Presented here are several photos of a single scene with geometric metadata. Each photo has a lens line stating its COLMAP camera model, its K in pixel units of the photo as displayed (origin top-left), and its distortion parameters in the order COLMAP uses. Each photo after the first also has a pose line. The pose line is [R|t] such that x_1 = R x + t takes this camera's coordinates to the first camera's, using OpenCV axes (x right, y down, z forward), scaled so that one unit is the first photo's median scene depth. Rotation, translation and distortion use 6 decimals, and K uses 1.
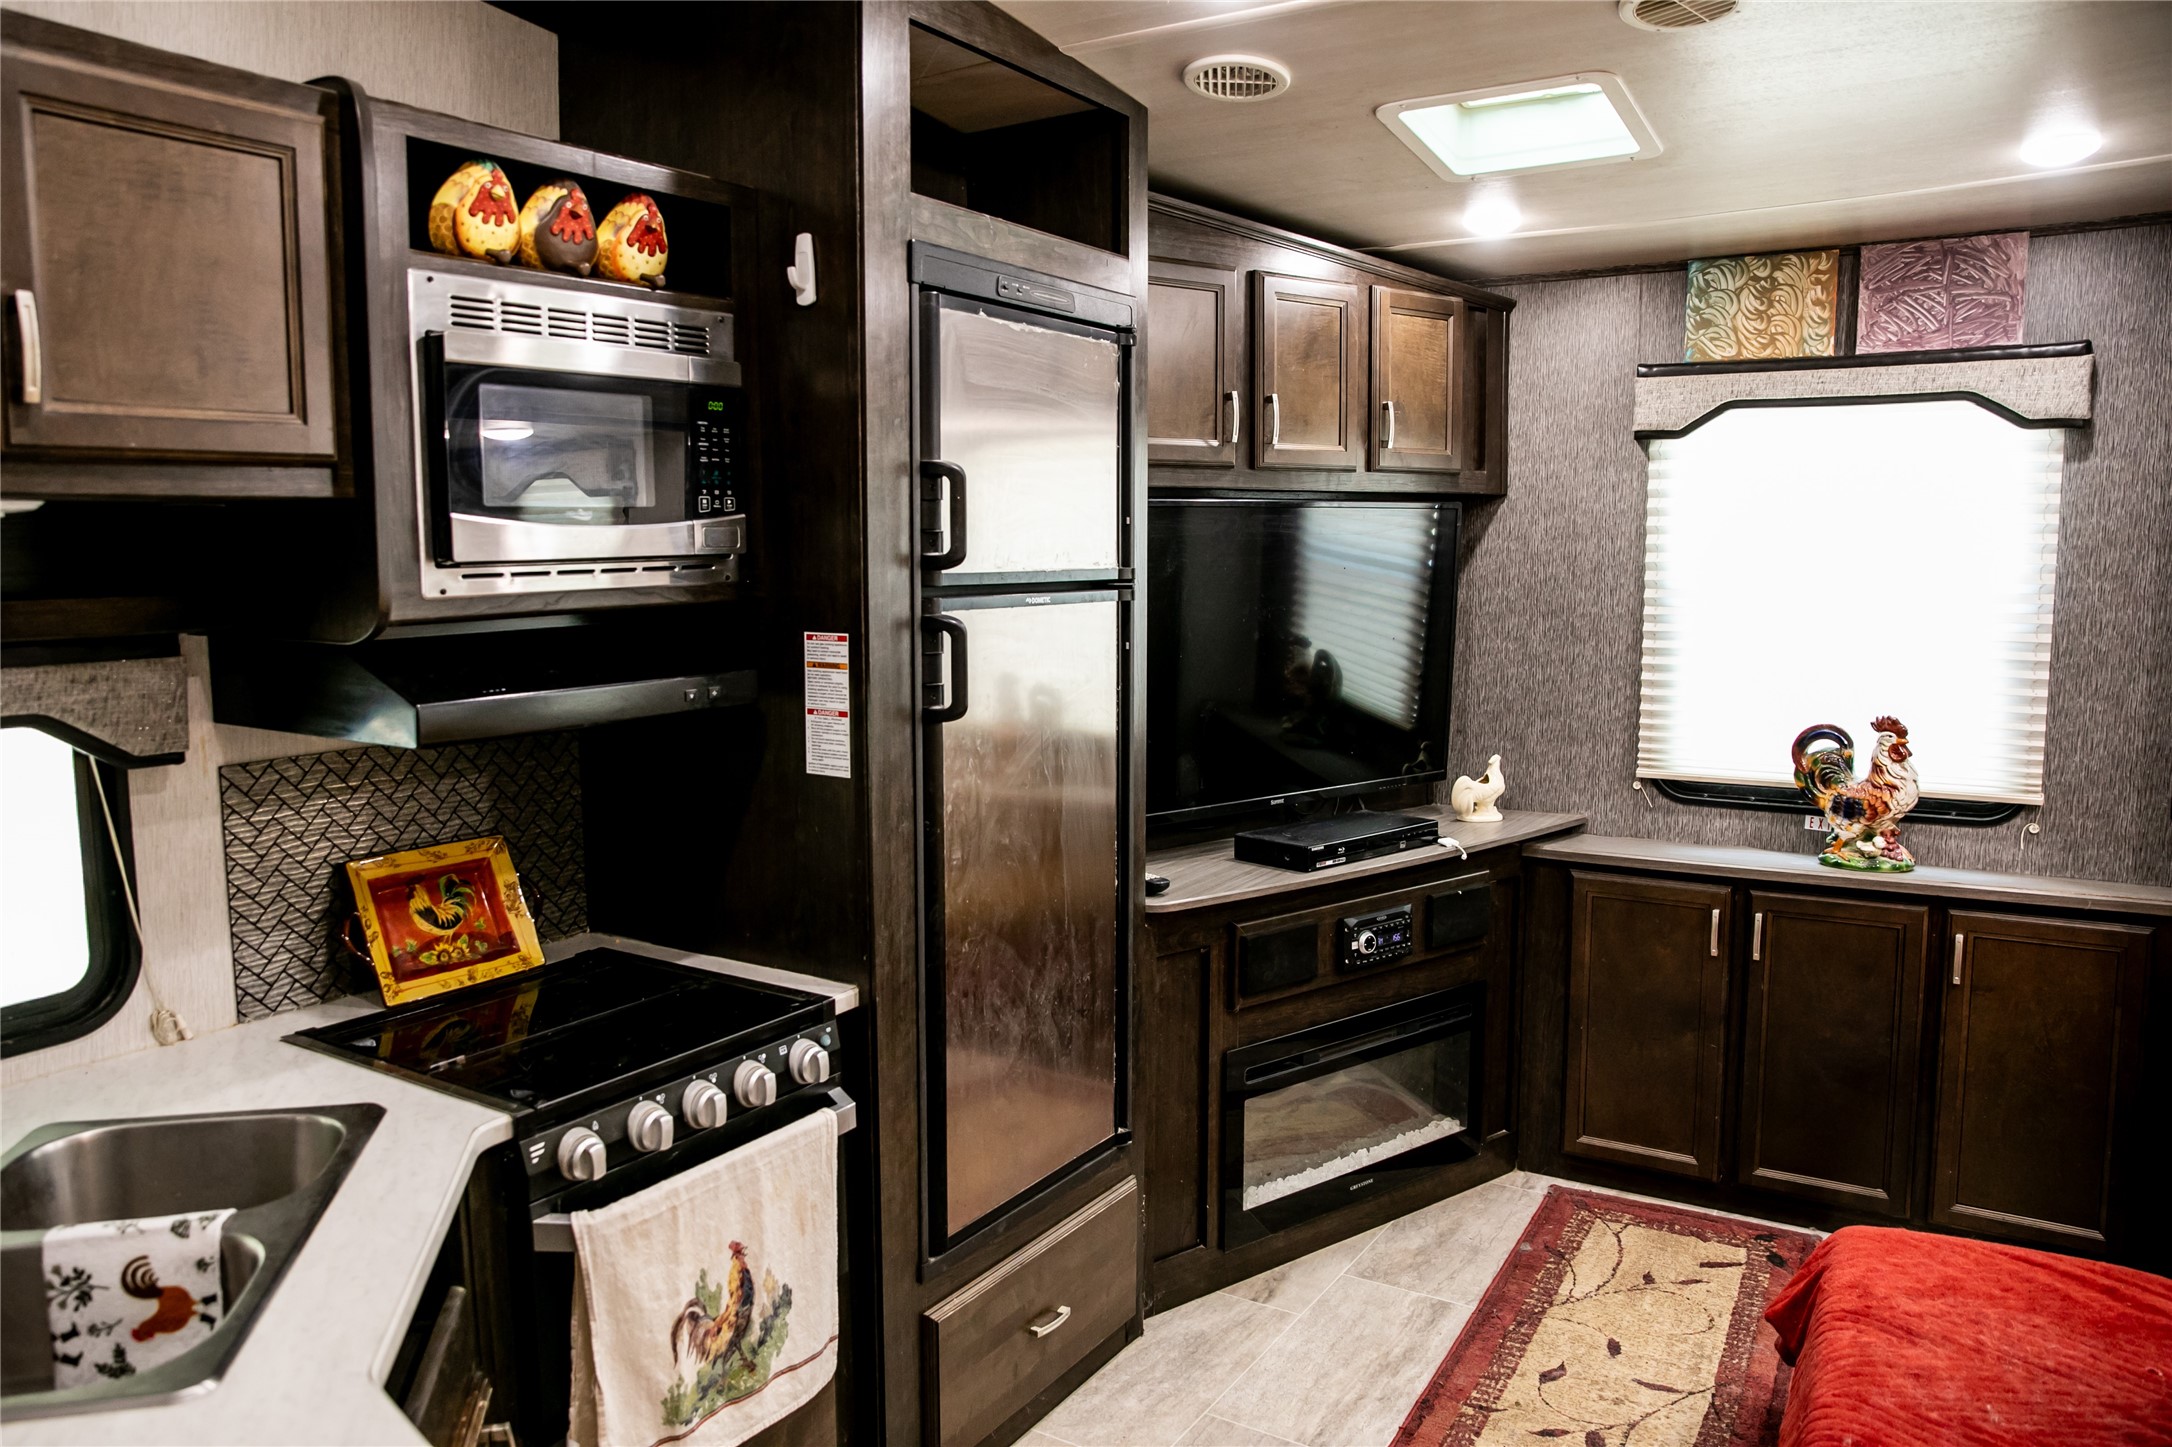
lens RADIAL K [[1552.5, 0, 1081.0], [0, 1552.5, 756.1], [0, 0, 1]] dist [-0.091107, 0.065228]
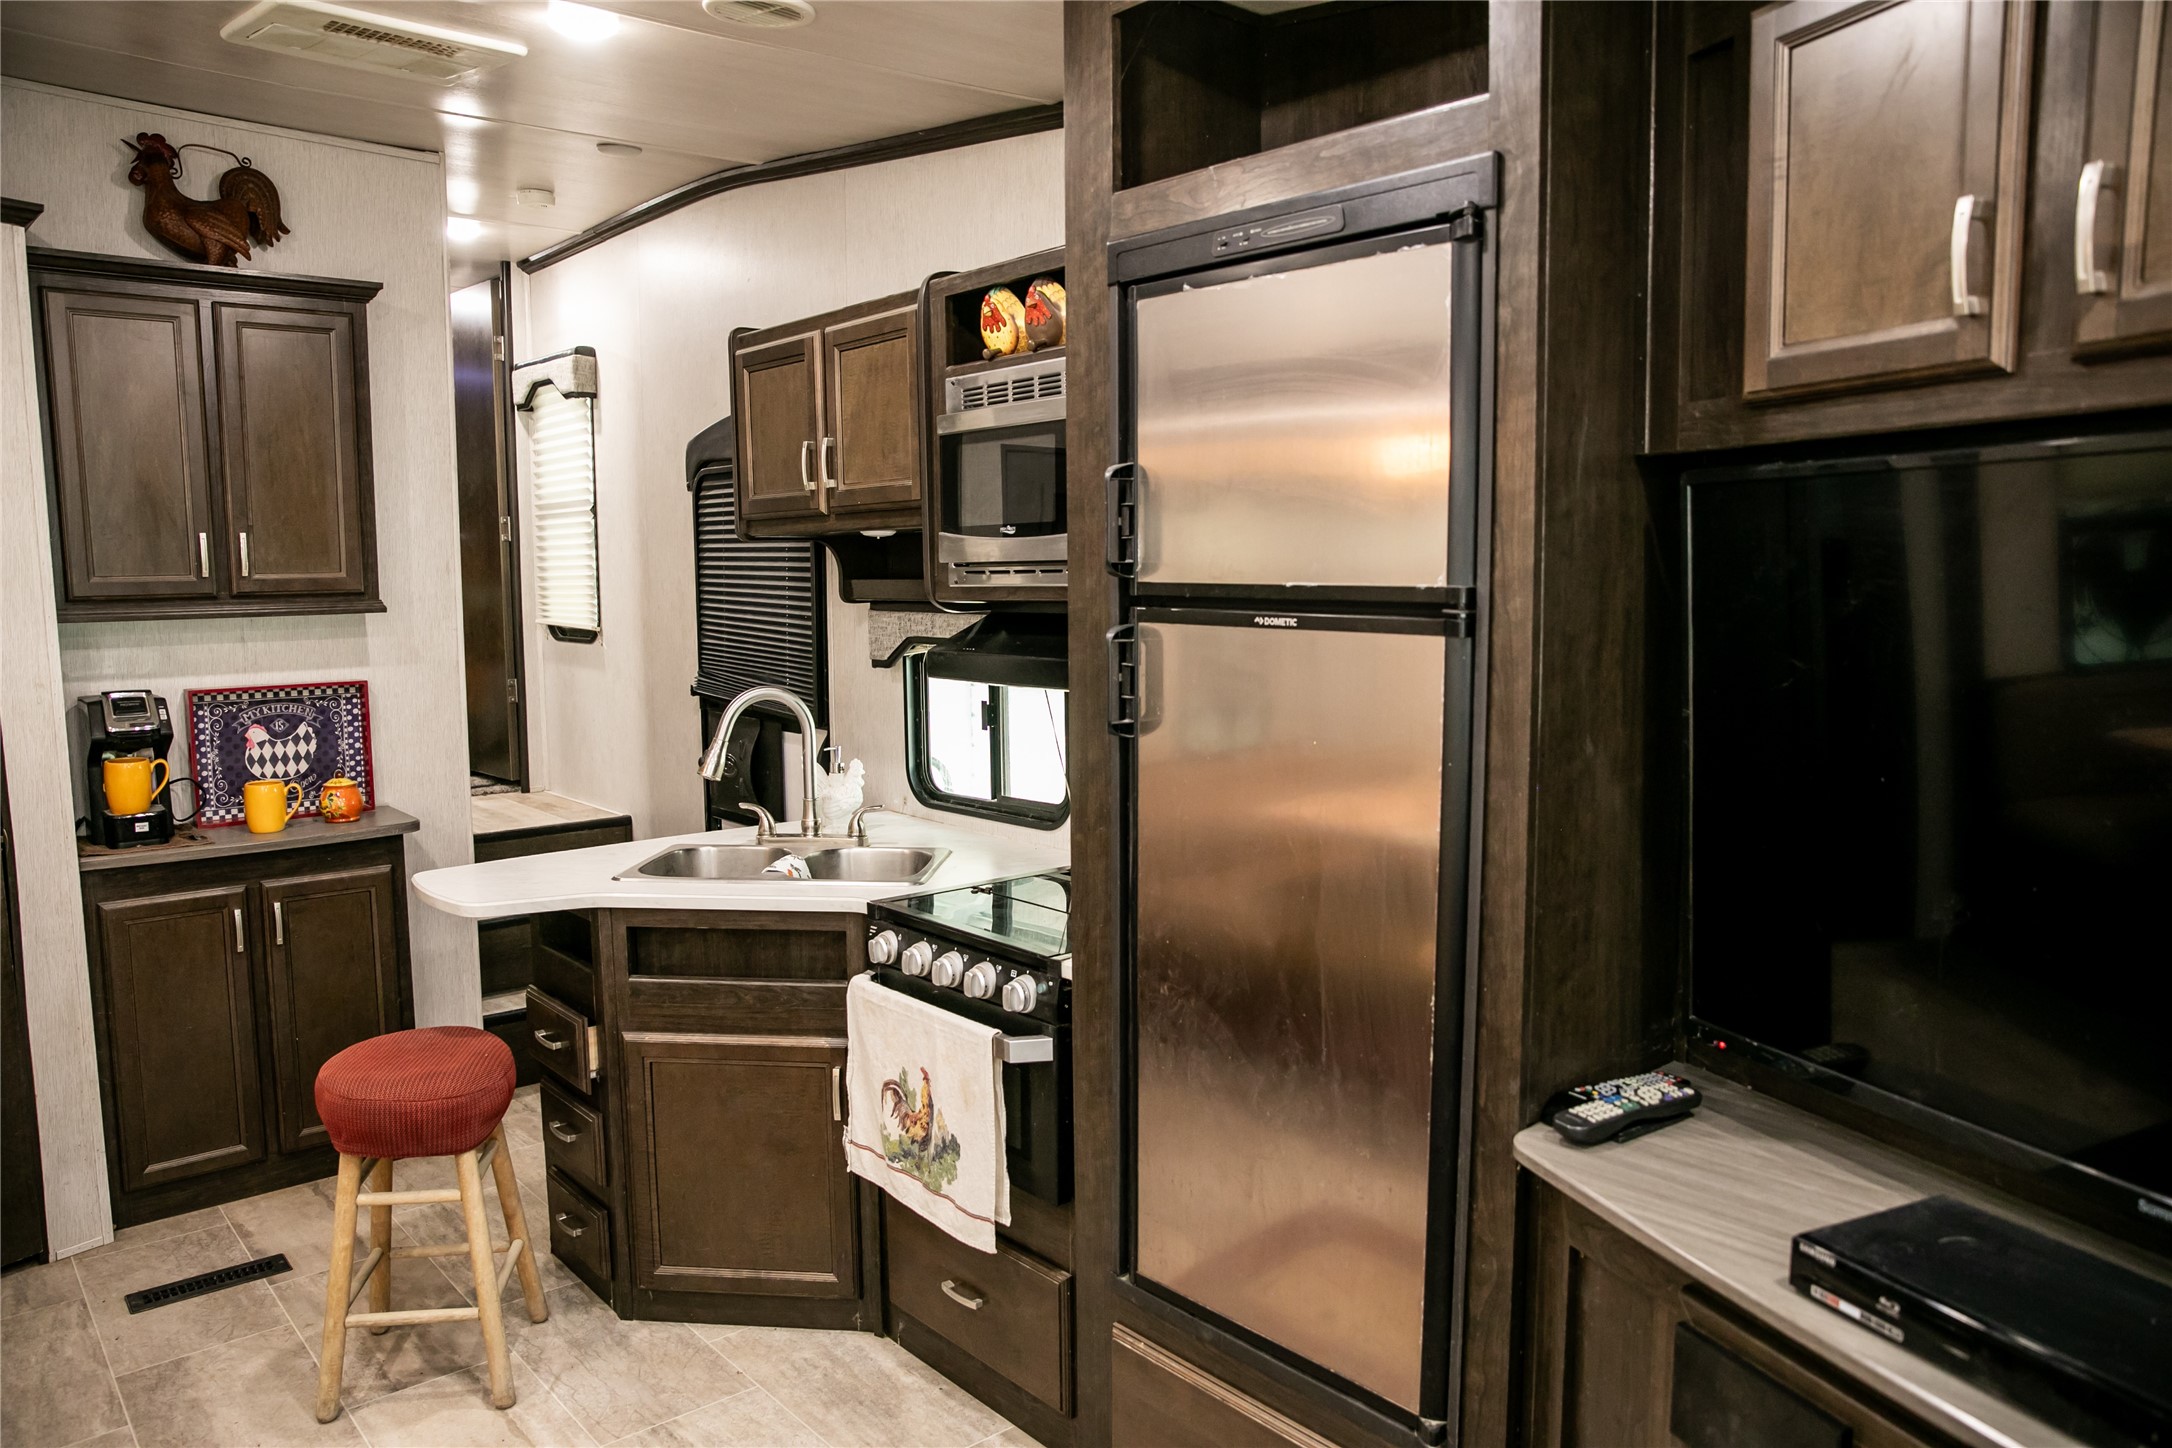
lens RADIAL K [[1552.5, 0, 1081.0], [0, 1552.5, 756.6], [0, 0, 1]] dist [-0.091107, 0.065228]
pose [[-0.318460, 0.130891, -0.938856, 0.960759], [-0.115197, 0.977737, 0.175387, -0.204754], [0.940911, 0.164007, -0.296292, 1.467480]]
